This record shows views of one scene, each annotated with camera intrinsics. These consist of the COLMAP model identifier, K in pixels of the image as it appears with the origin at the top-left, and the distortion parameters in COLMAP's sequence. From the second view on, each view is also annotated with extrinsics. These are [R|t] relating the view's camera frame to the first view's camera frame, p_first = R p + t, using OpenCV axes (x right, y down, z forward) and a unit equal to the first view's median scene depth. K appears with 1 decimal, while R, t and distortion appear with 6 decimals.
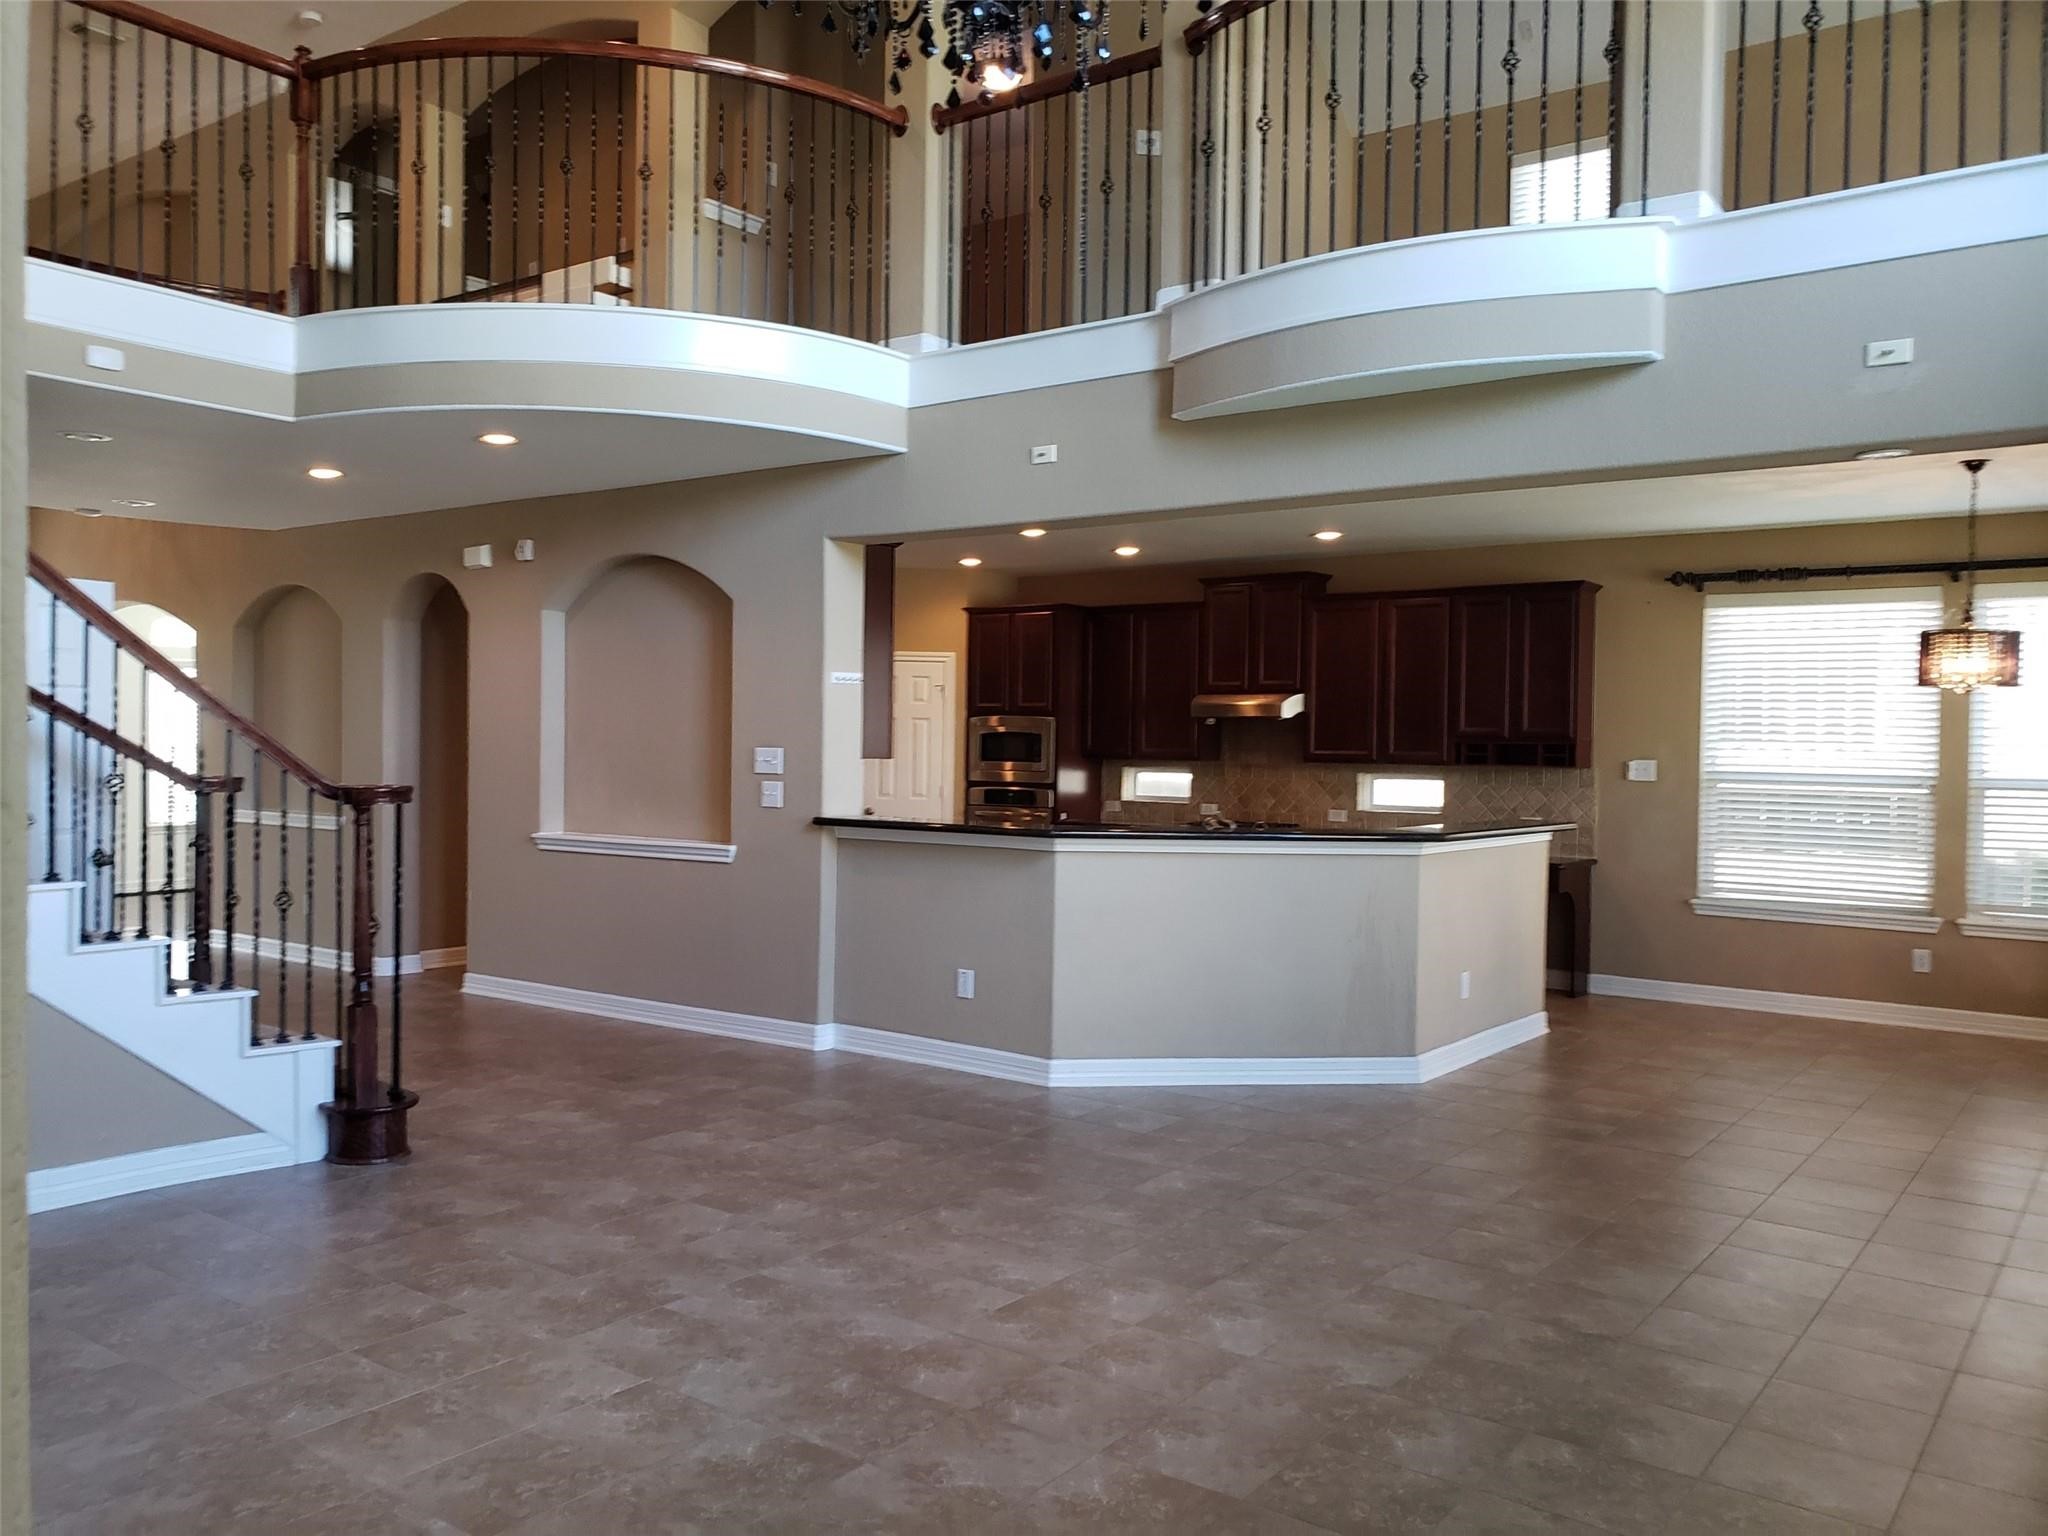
lens RADIAL K [[1598.3, 0, 1006.6], [0, 1598.3, 769.6], [0, 0, 1]] dist [0.063019, -0.081552]
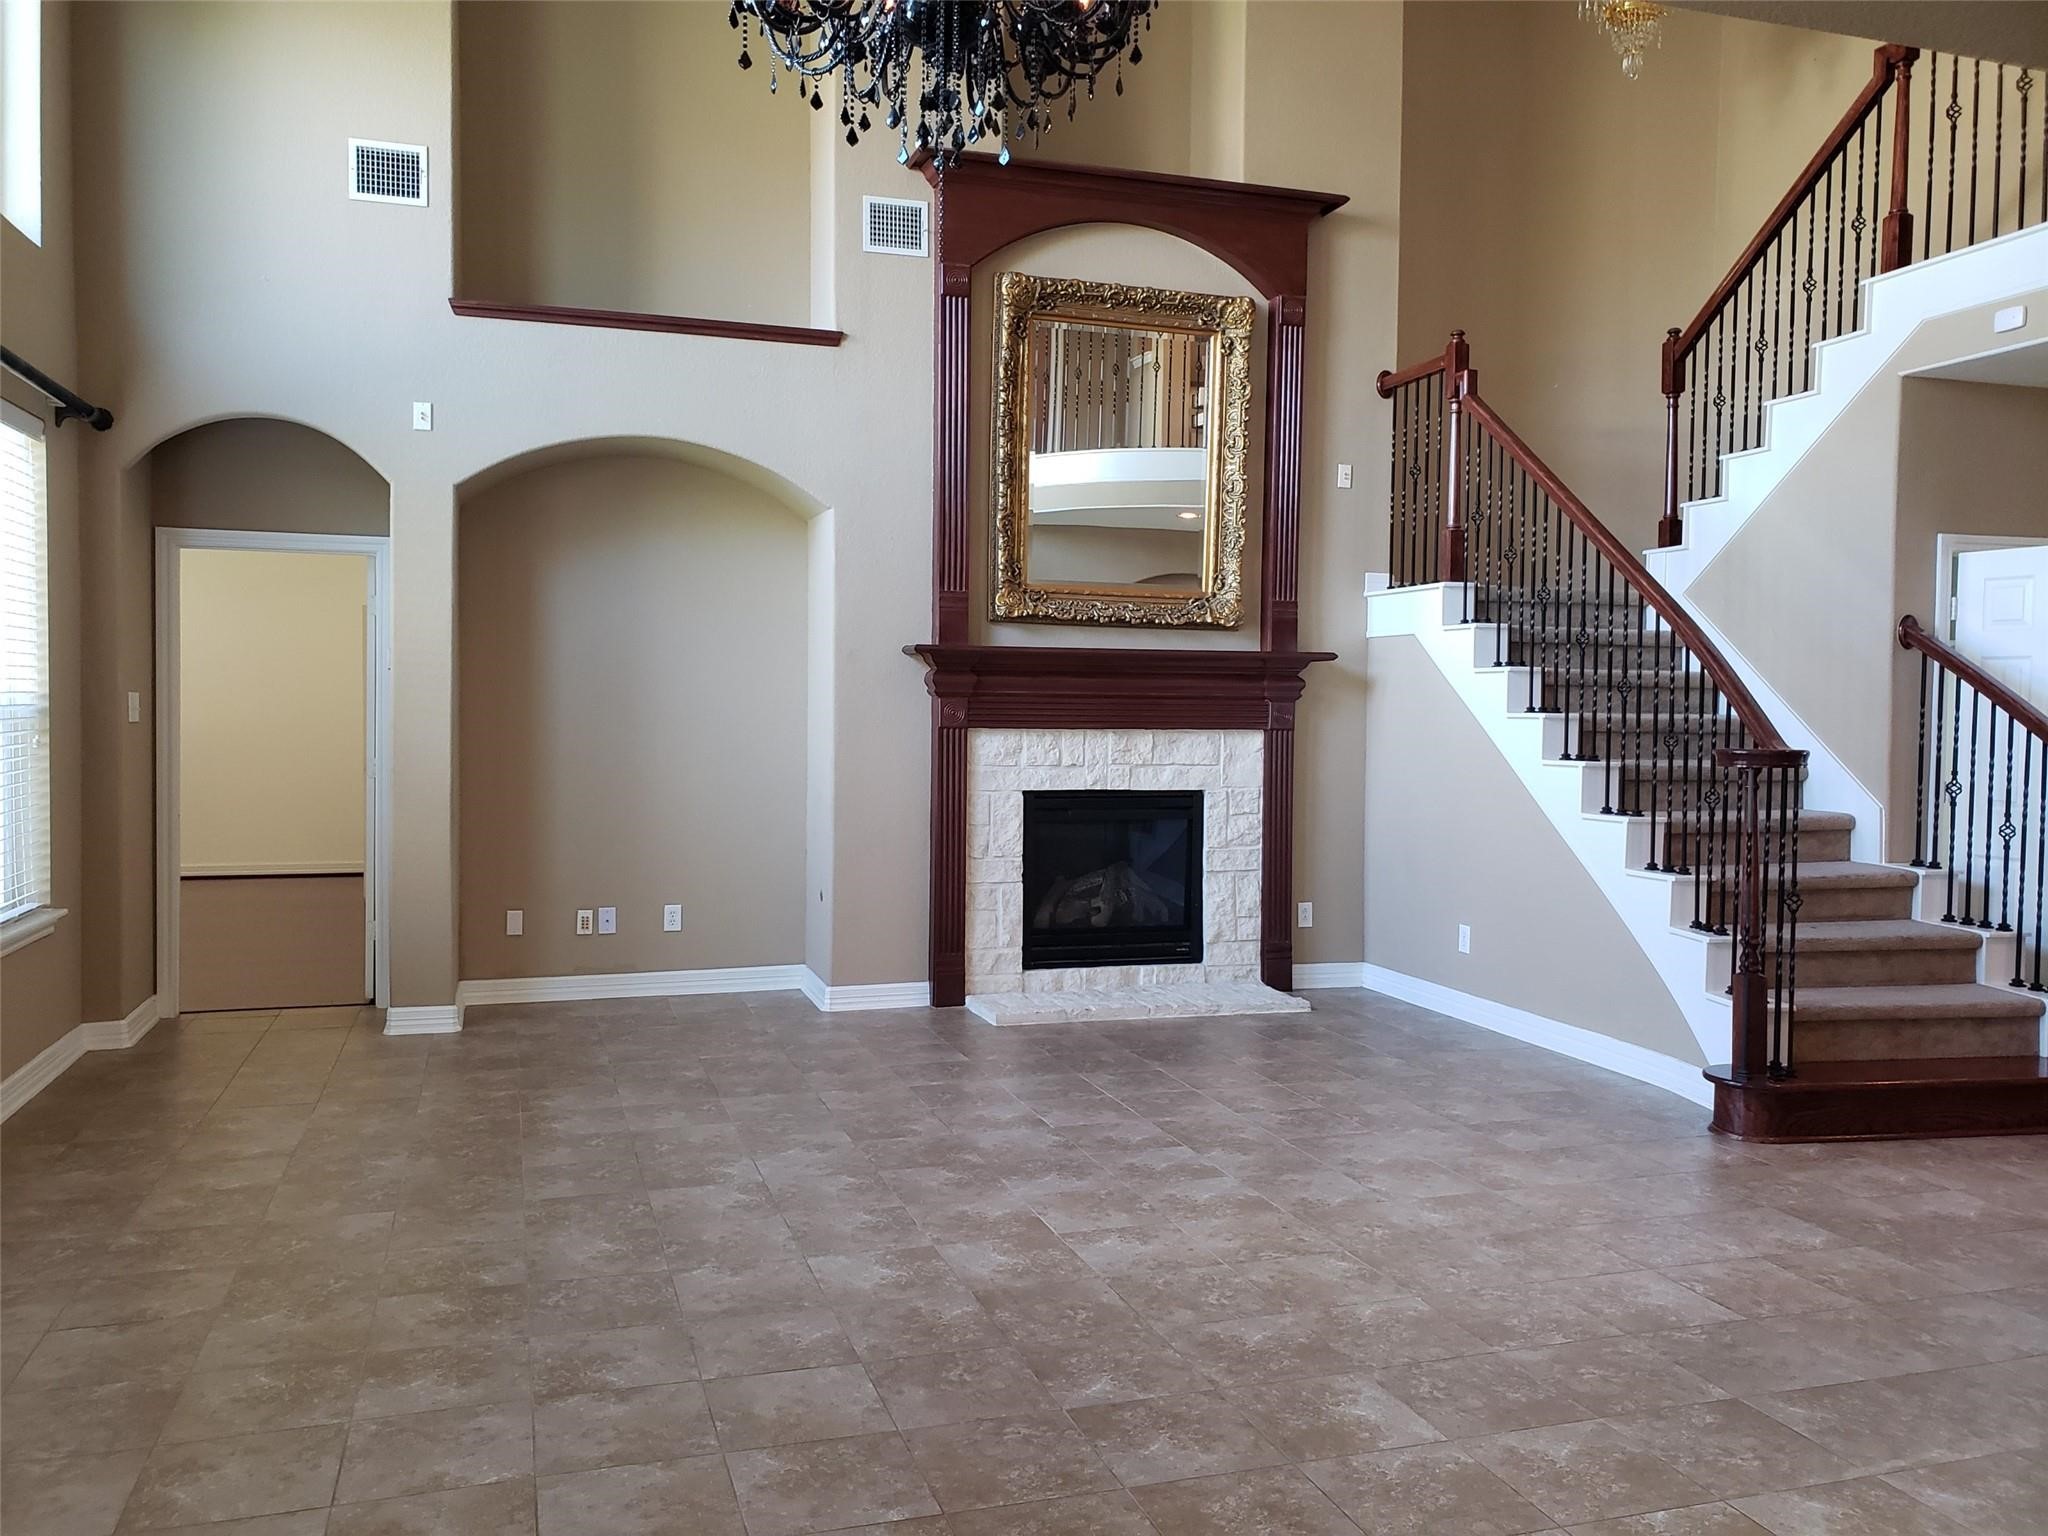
lens RADIAL K [[1598.3, 0, 1014.6], [0, 1598.3, 760.2], [0, 0, 1]] dist [0.063019, -0.081552]
pose [[-0.580569, 0.004552, -0.814199, 0.869655], [-0.034755, 0.998934, 0.030367, 0.003189], [0.813469, 0.045928, -0.579792, 1.600885]]
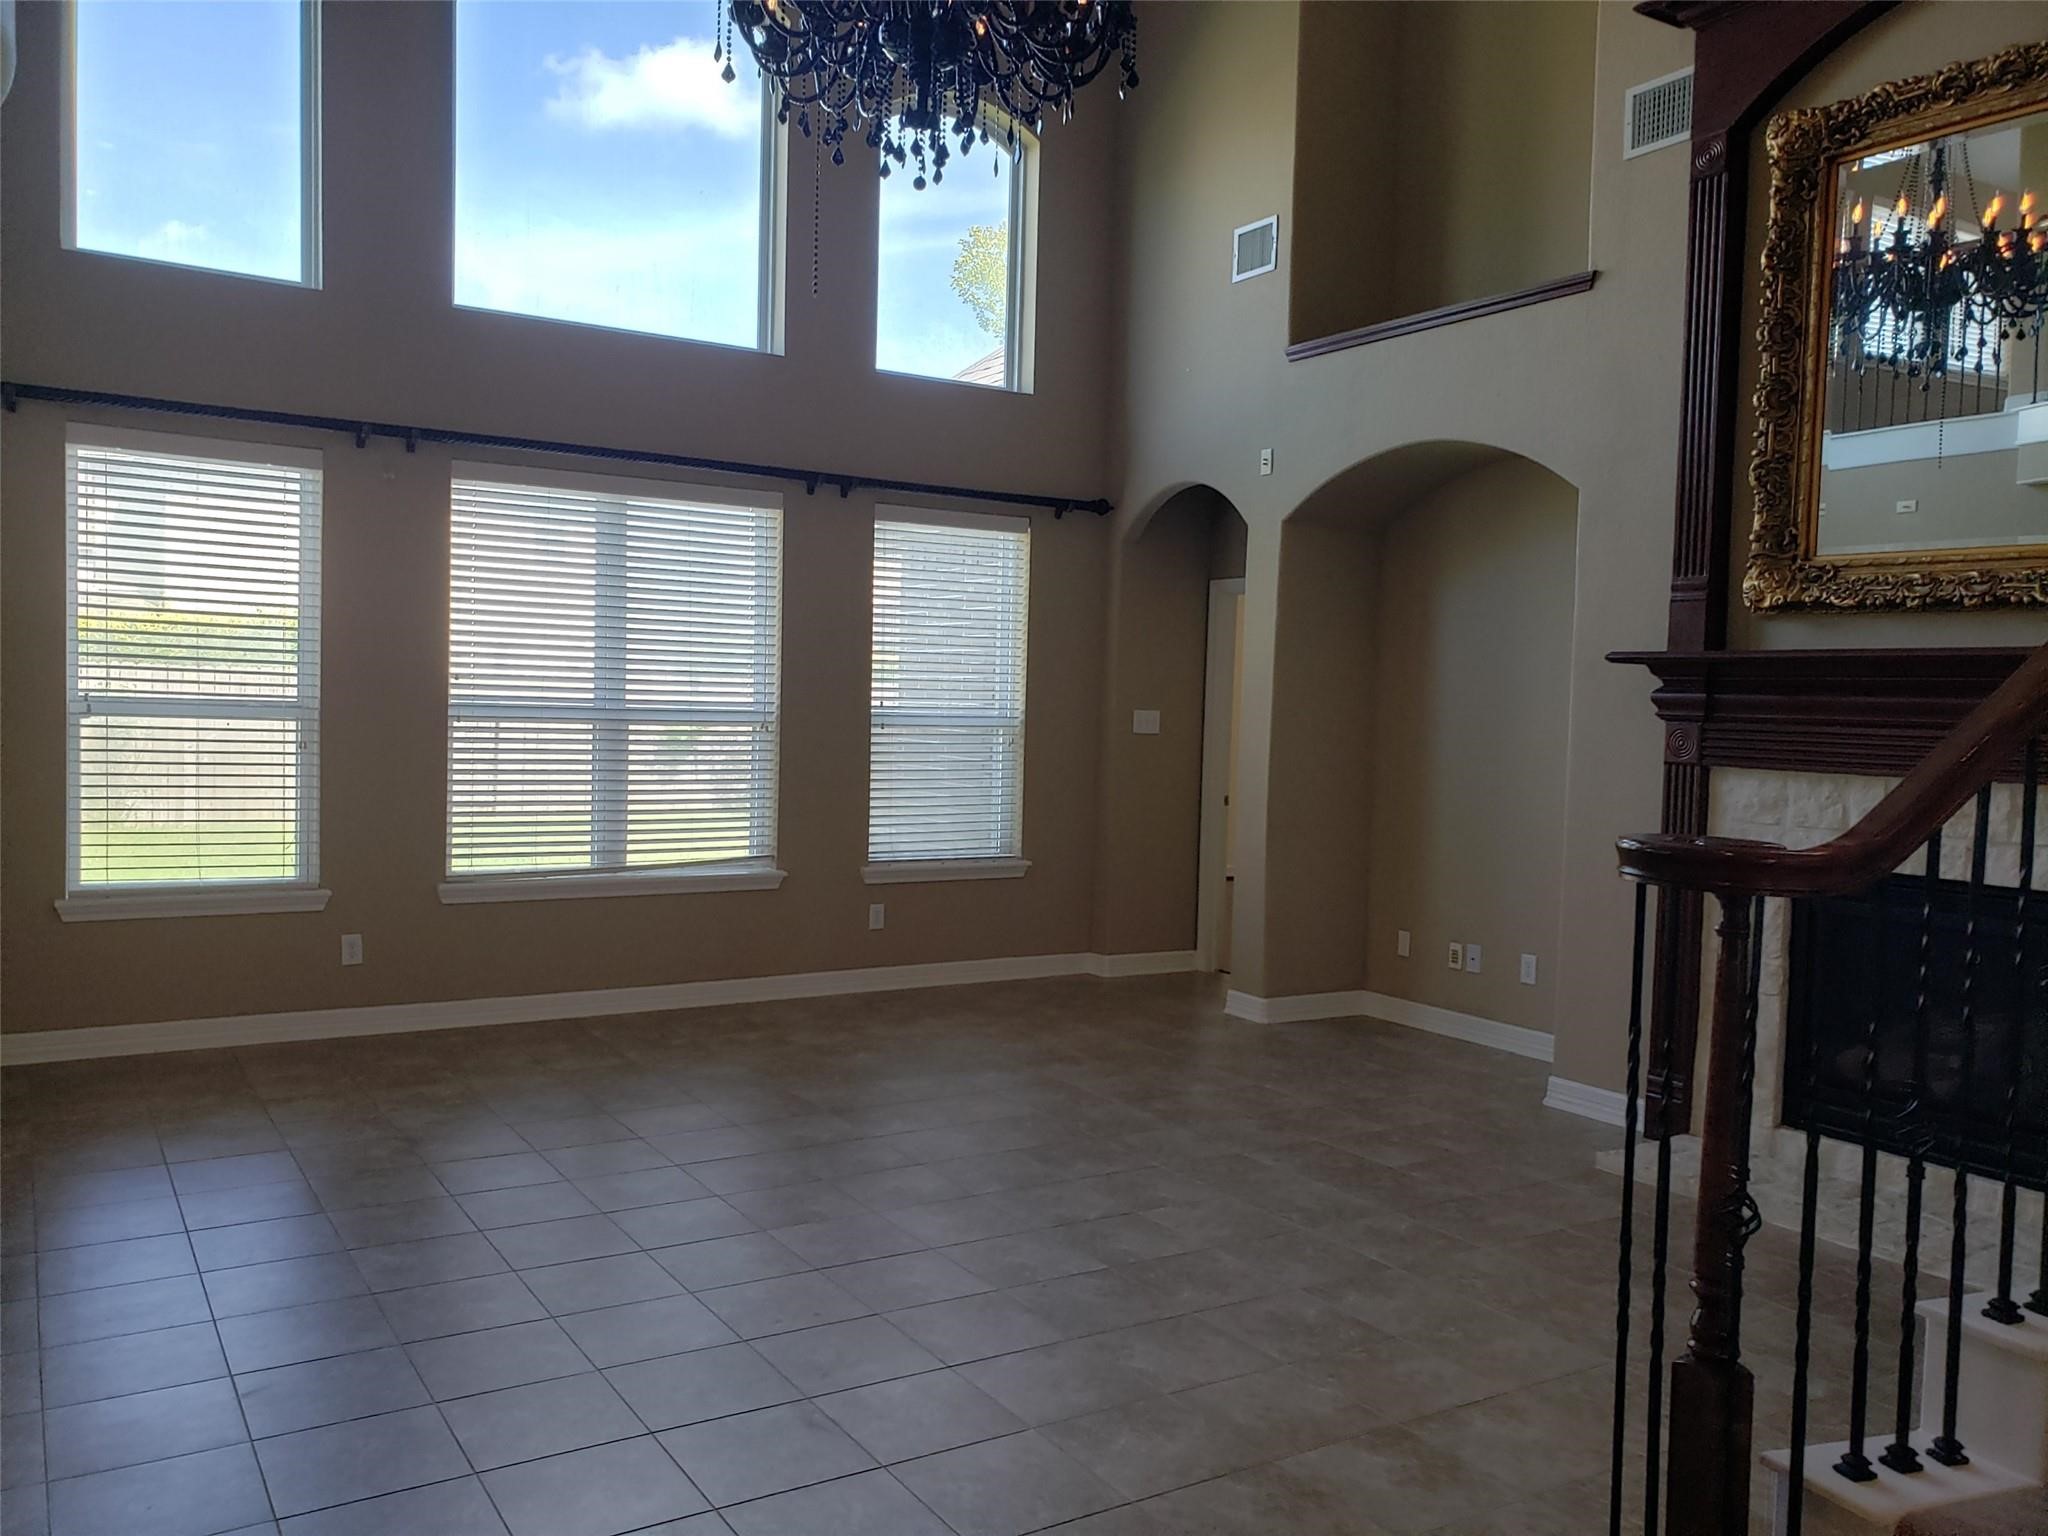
lens RADIAL K [[1598.3, 0, 993.9], [0, 1598.3, 760.0], [0, 0, 1]] dist [0.063019, -0.081552]
pose [[-0.927030, -0.056744, 0.370668, -0.500865], [-0.036641, 0.997461, 0.061060, -0.039629], [-0.373192, 0.043023, -0.926756, 1.944930]]
